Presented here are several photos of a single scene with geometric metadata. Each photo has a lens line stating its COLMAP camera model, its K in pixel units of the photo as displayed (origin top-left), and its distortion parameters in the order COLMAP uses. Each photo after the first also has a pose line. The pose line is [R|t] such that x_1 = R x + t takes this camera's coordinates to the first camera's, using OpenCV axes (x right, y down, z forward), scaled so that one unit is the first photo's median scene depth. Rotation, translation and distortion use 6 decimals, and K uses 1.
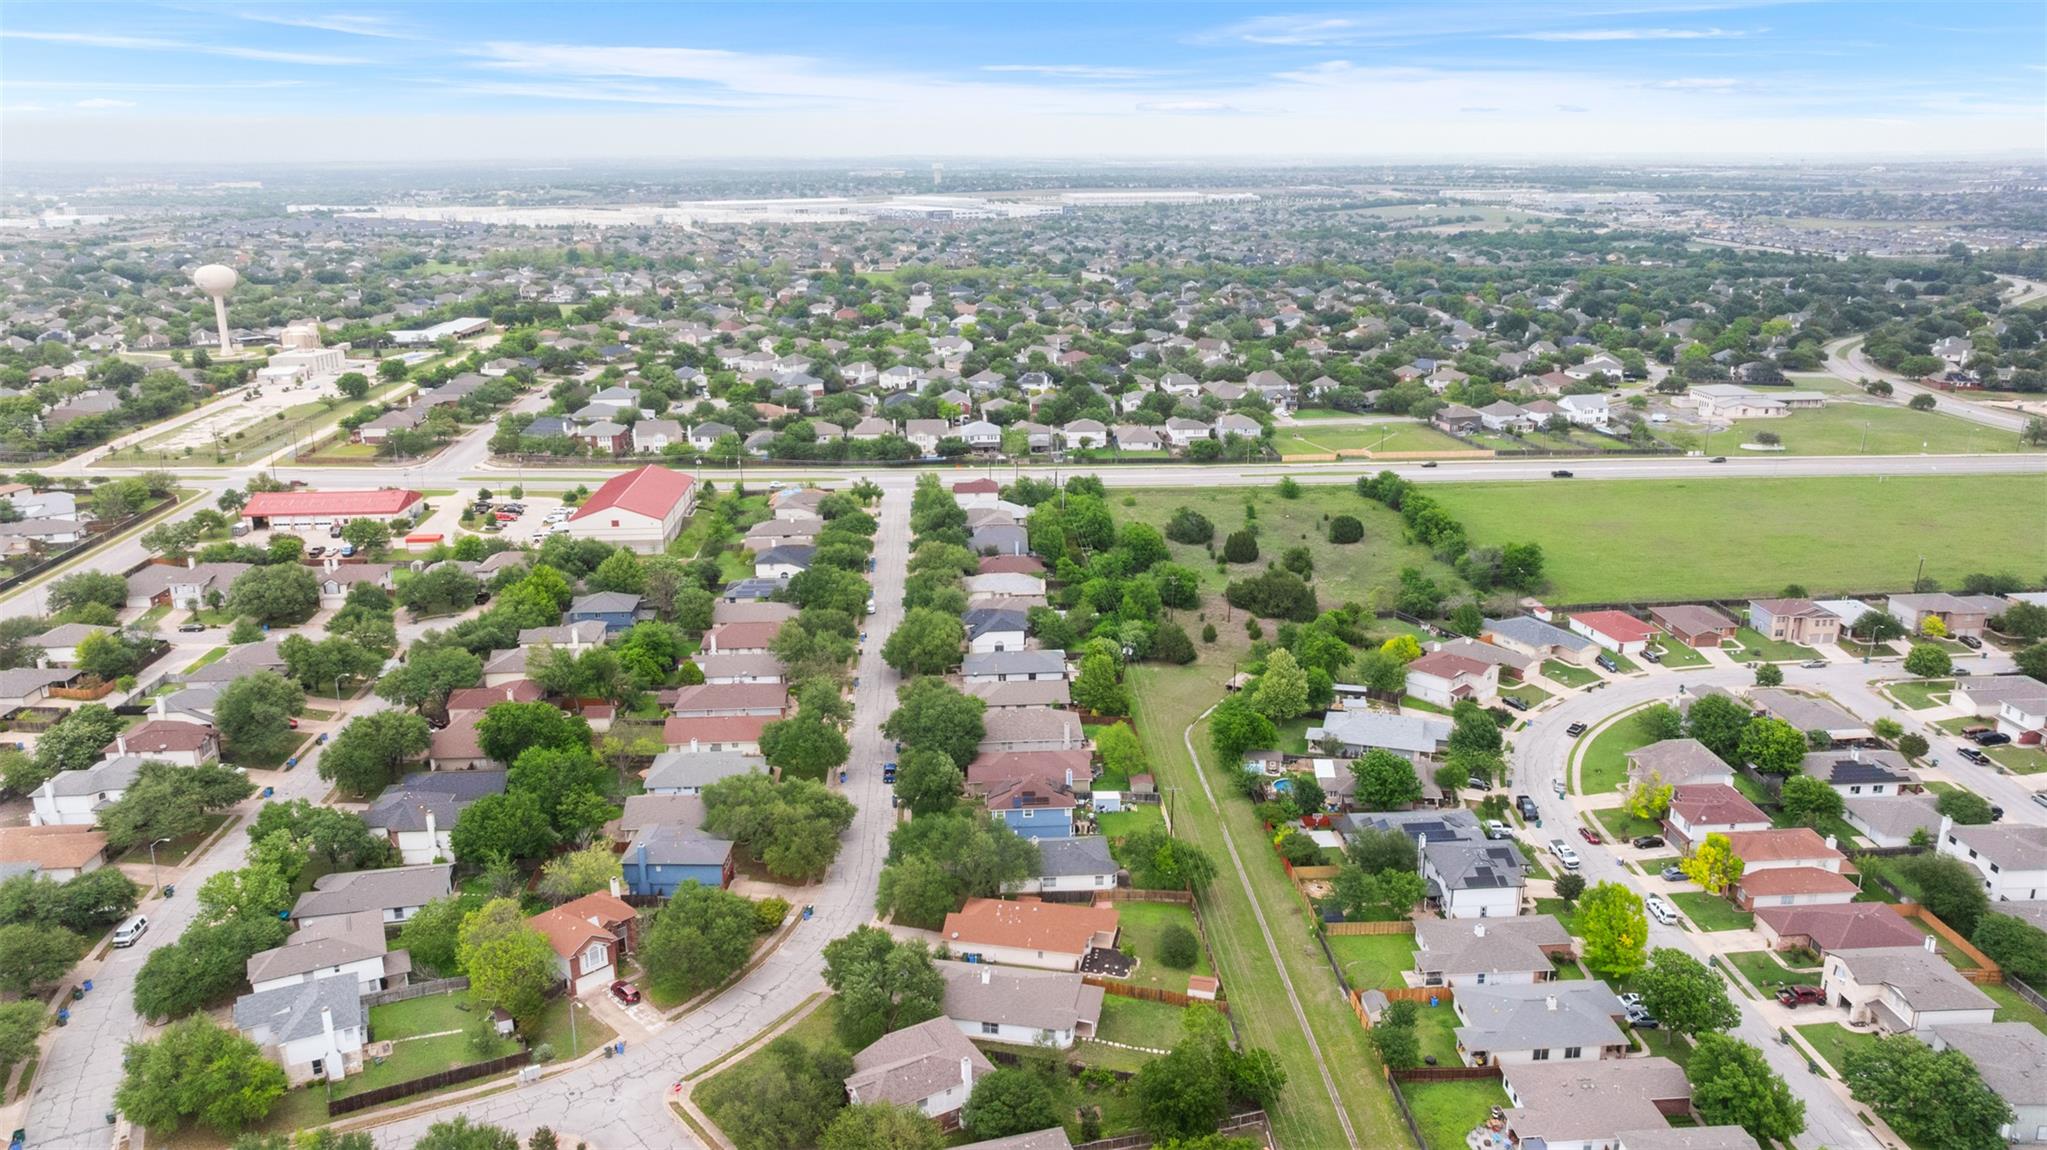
lens RADIAL K [[1414.4, 0, 1023.5], [0, 1414.4, 575.0], [0, 0, 1]] dist [-0.005190, -0.004160]
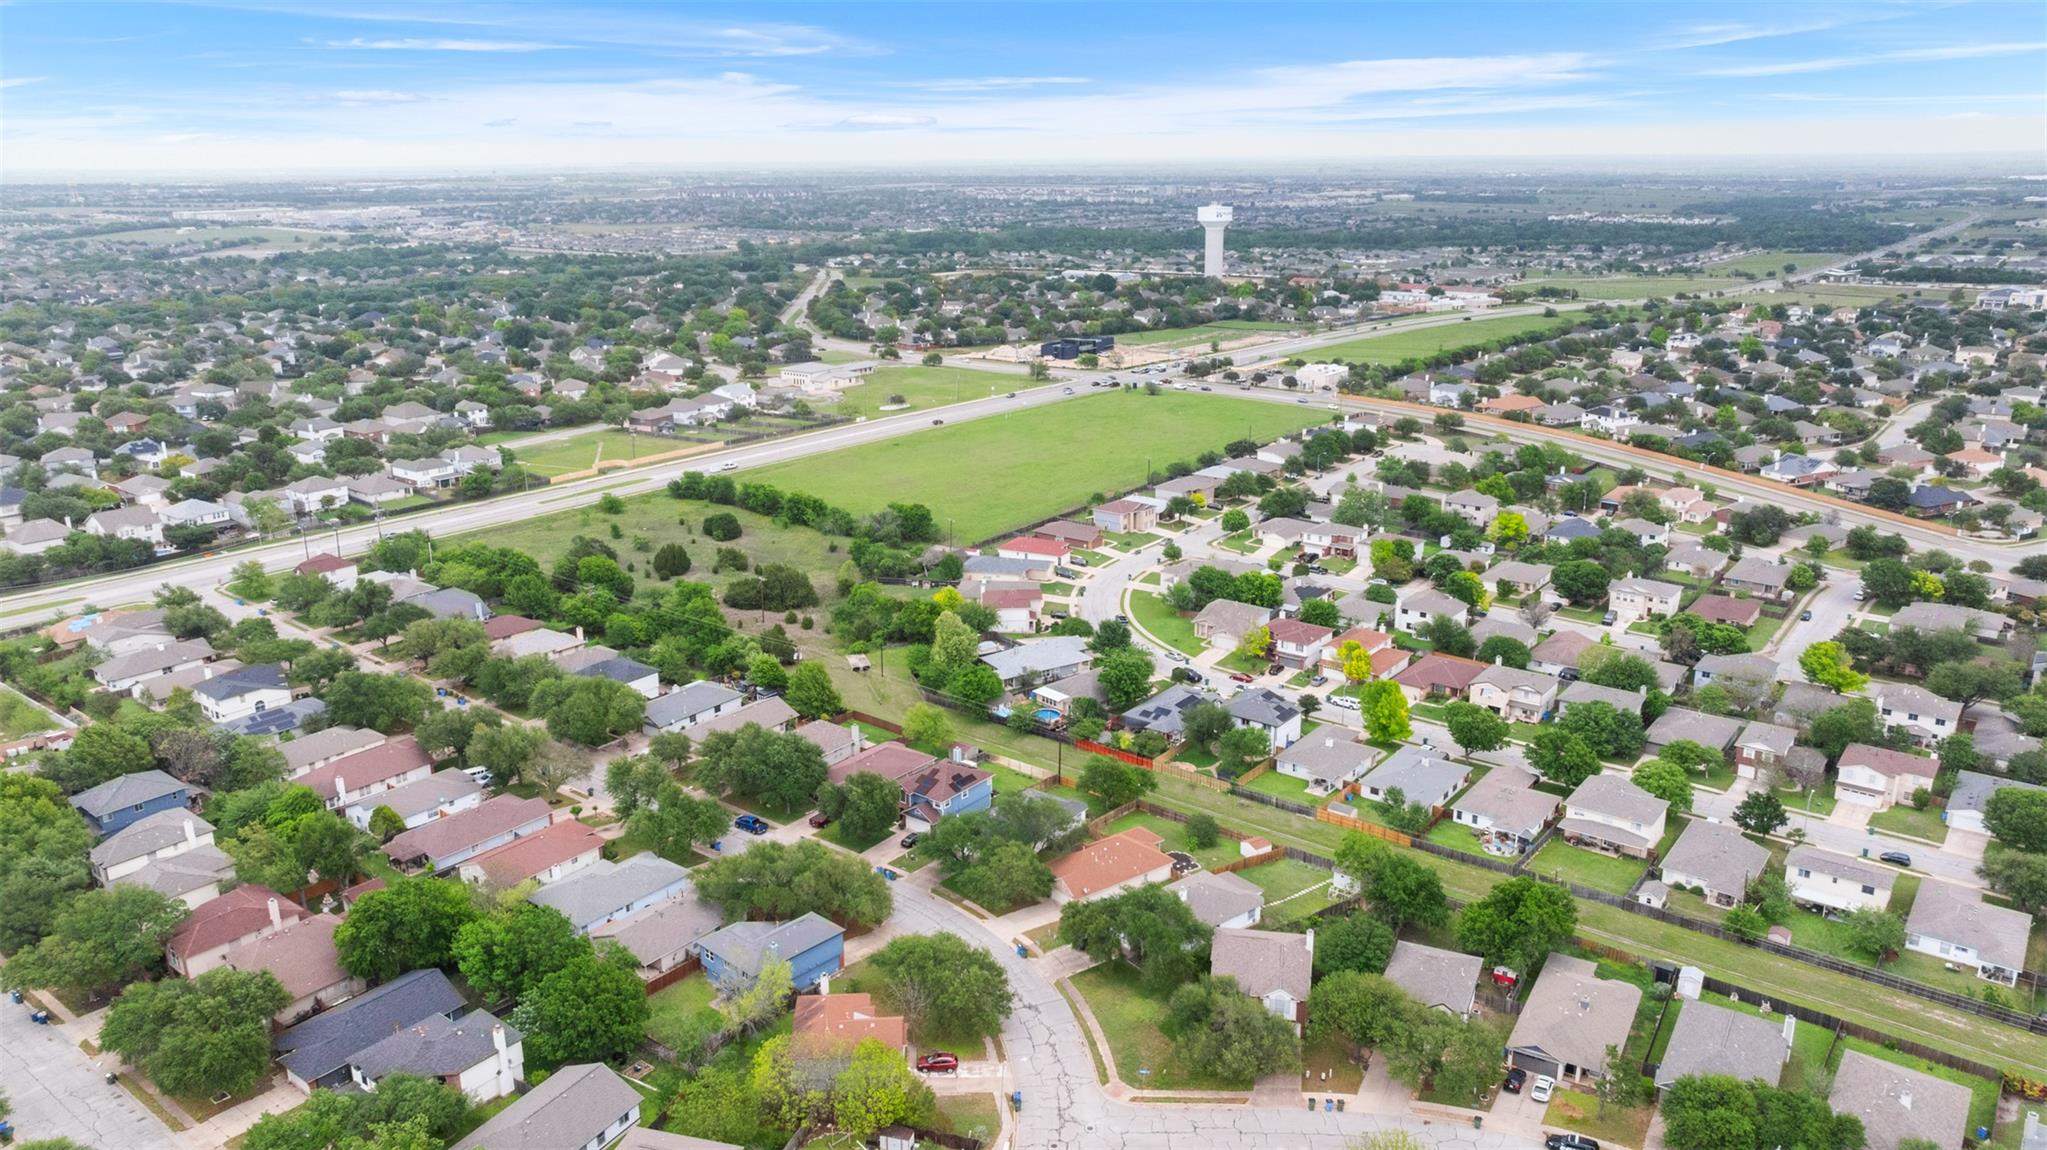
lens RADIAL K [[1414.4, 0, 1023.5], [0, 1414.4, 575.0], [0, 0, 1]] dist [-0.005190, -0.004160]
pose [[0.666154, -0.212689, 0.714845, -0.463863], [0.219424, 0.971945, 0.084706, -0.046276], [-0.712806, 0.100427, 0.694134, 0.154284]]
